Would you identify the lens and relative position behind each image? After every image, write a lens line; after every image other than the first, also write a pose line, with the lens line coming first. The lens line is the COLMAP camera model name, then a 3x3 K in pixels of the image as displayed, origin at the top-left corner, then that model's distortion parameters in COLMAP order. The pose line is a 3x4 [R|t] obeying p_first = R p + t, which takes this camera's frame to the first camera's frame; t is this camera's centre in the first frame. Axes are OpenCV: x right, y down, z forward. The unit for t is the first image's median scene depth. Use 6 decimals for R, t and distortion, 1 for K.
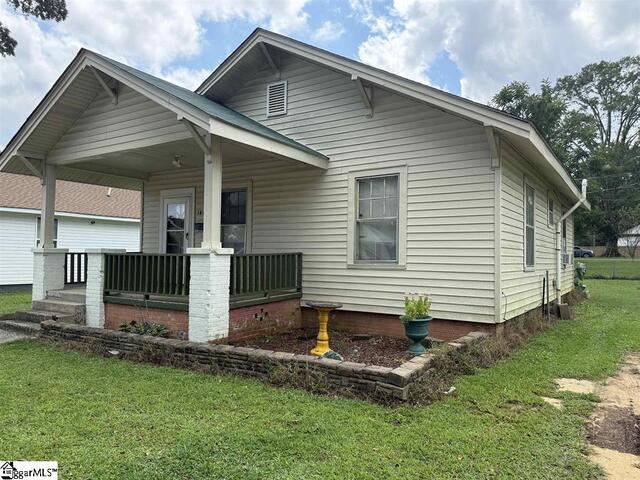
lens RADIAL K [[482.3, 0, 320.9], [0, 482.3, 240.4], [0, 0, 1]] dist [-0.032727, -0.008010]
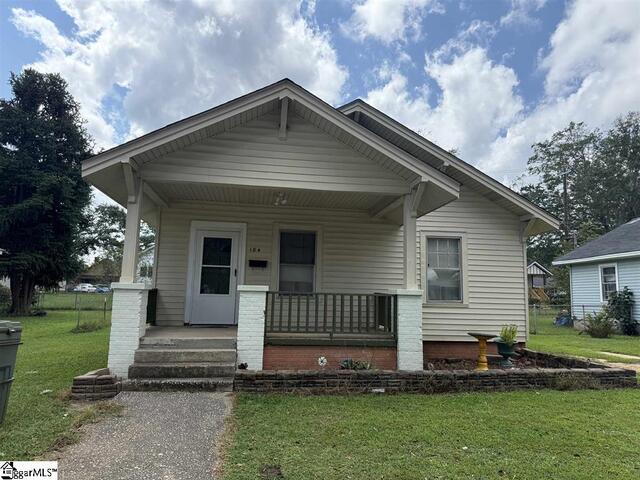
lens RADIAL K [[448.2, 0, 318.8], [0, 448.2, 236.2], [0, 0, 1]] dist [0.050602, -0.000612]
pose [[0.769913, 0.093643, 0.631240, -0.975112], [-0.038696, 0.994205, -0.100291, 0.003723], [-0.636974, 0.052789, 0.769076, 0.260296]]
